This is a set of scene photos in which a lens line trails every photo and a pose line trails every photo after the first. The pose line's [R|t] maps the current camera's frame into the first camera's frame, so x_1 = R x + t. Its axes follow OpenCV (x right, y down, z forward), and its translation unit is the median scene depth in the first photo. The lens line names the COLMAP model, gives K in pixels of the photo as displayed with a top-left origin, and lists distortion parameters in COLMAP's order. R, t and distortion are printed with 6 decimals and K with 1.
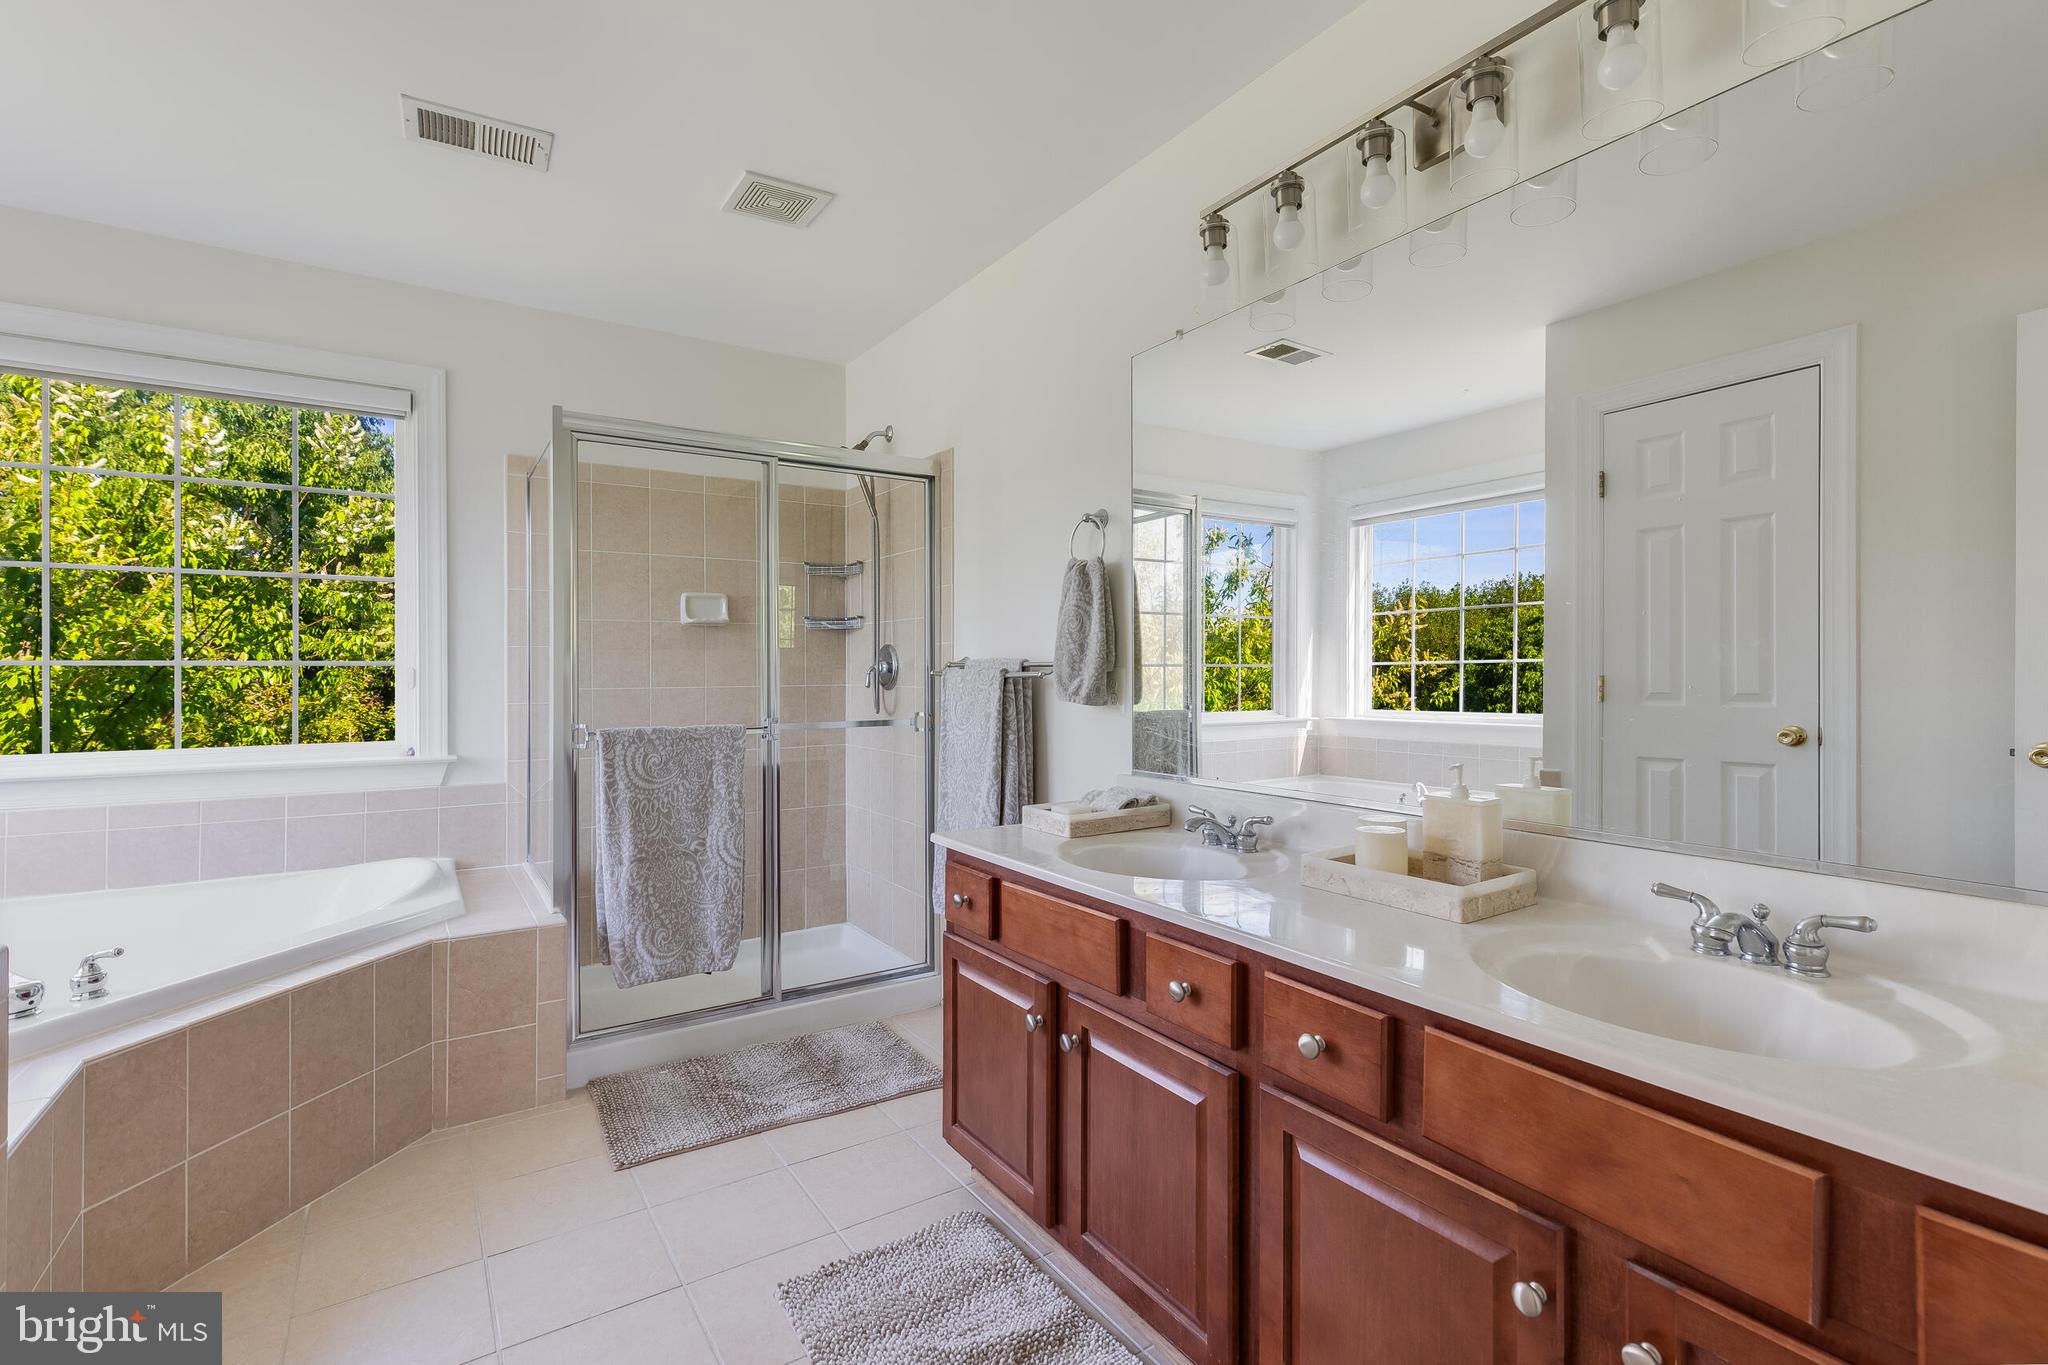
lens RADIAL K [[927.1, 0, 1024.0], [0, 927.1, 682.5], [0, 0, 1]] dist [0.000971, -0.000044]
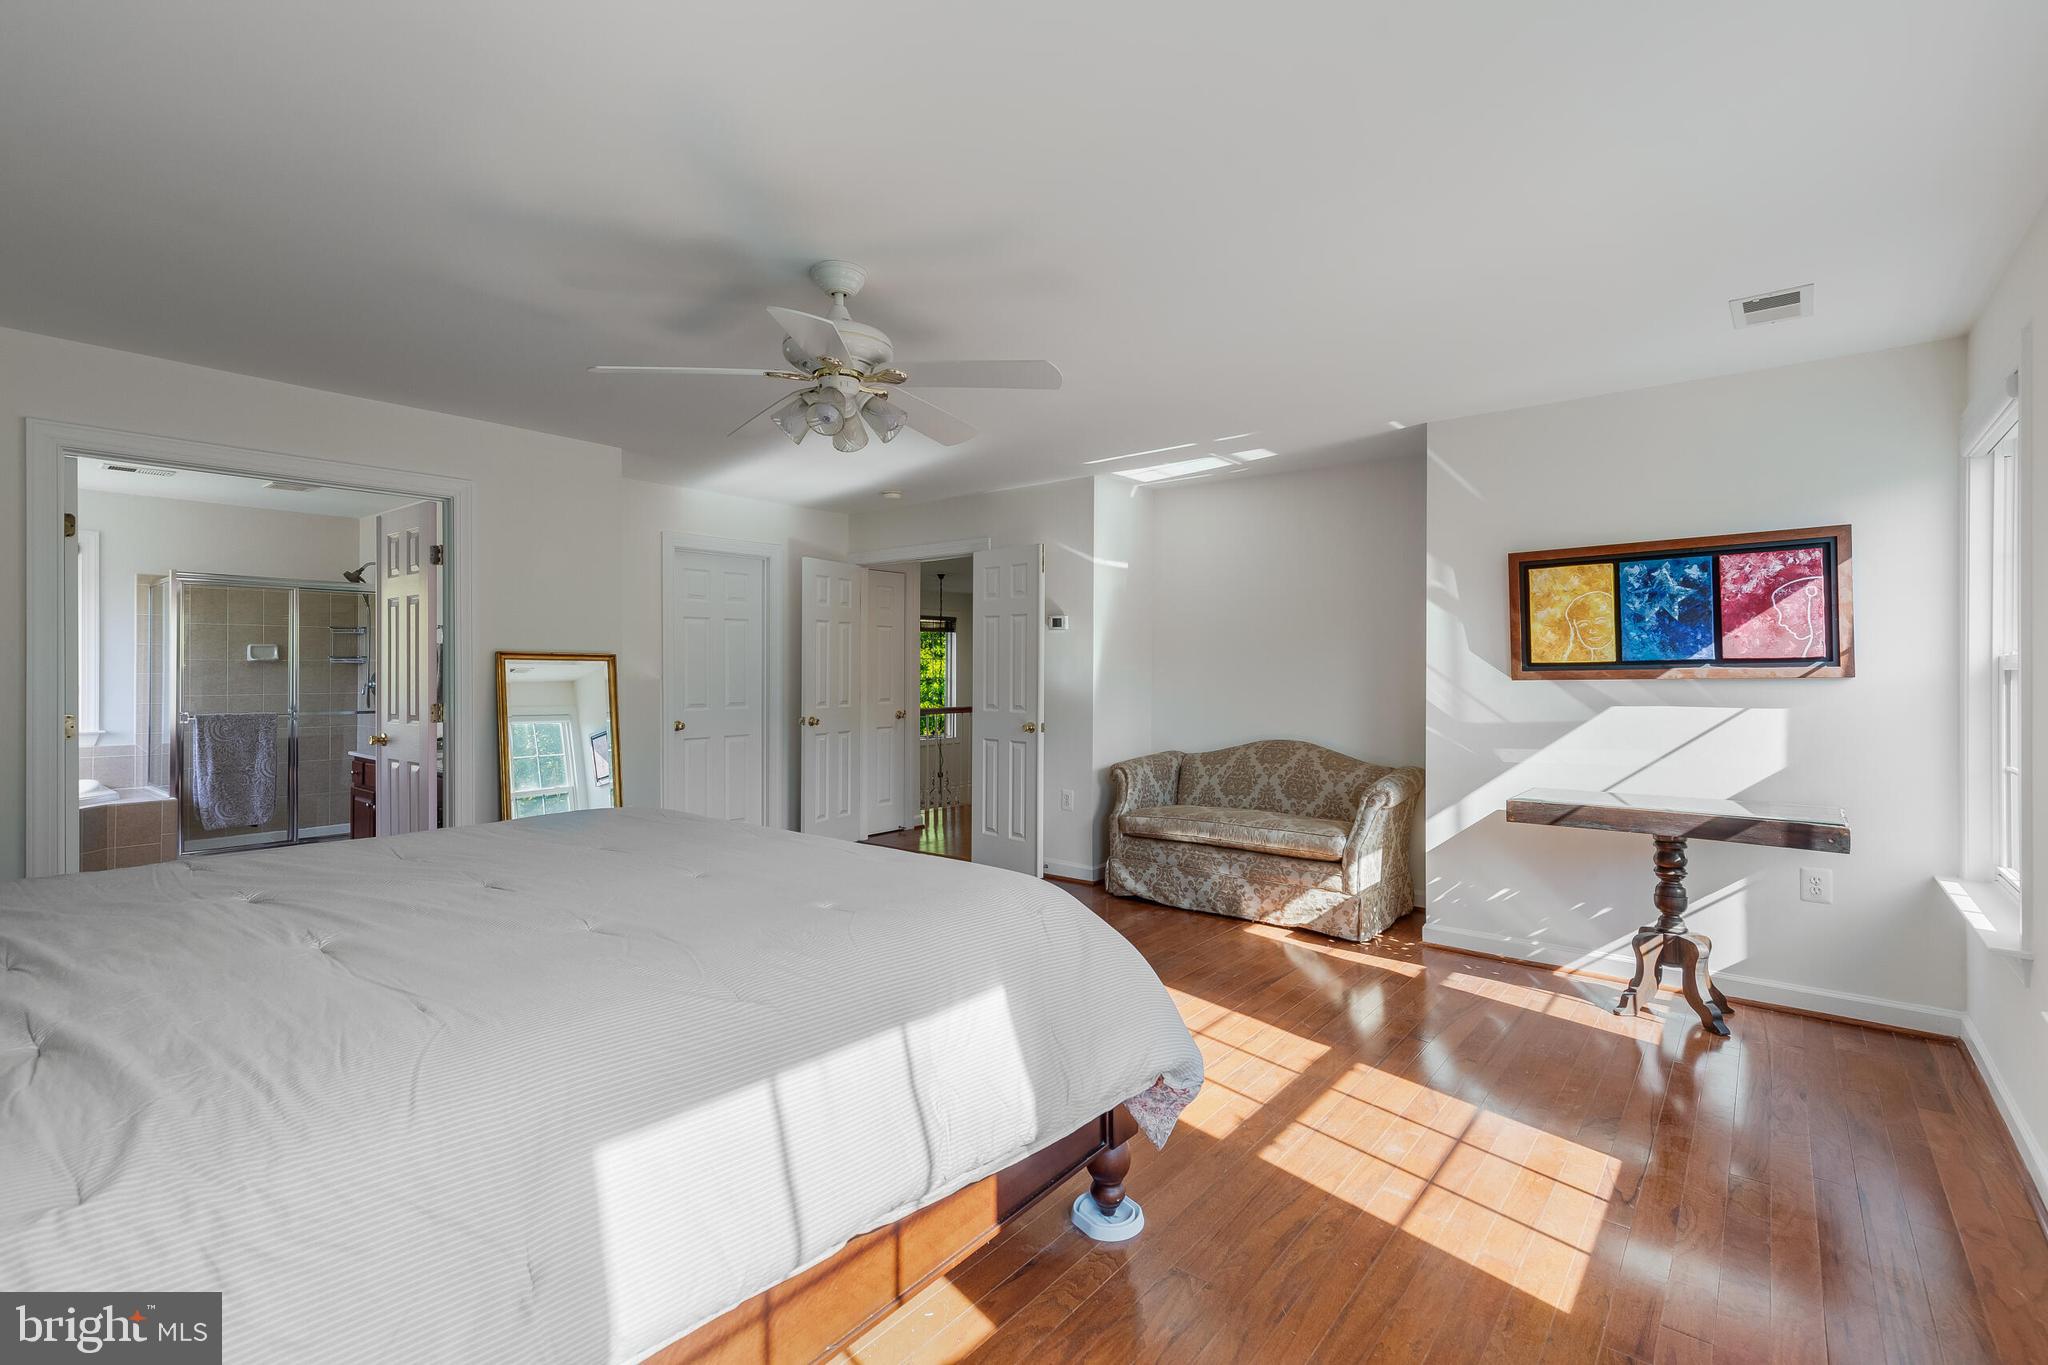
lens RADIAL K [[927.1, 0, 1024.0], [0, 927.1, 682.5], [0, 0, 1]] dist [0.000971, -0.000044]
pose [[0.954075, 0.007110, 0.299483, 0.734428], [-0.008139, 0.999964, 0.002189, -0.045997], [-0.299457, -0.004526, 0.954099, -1.635955]]
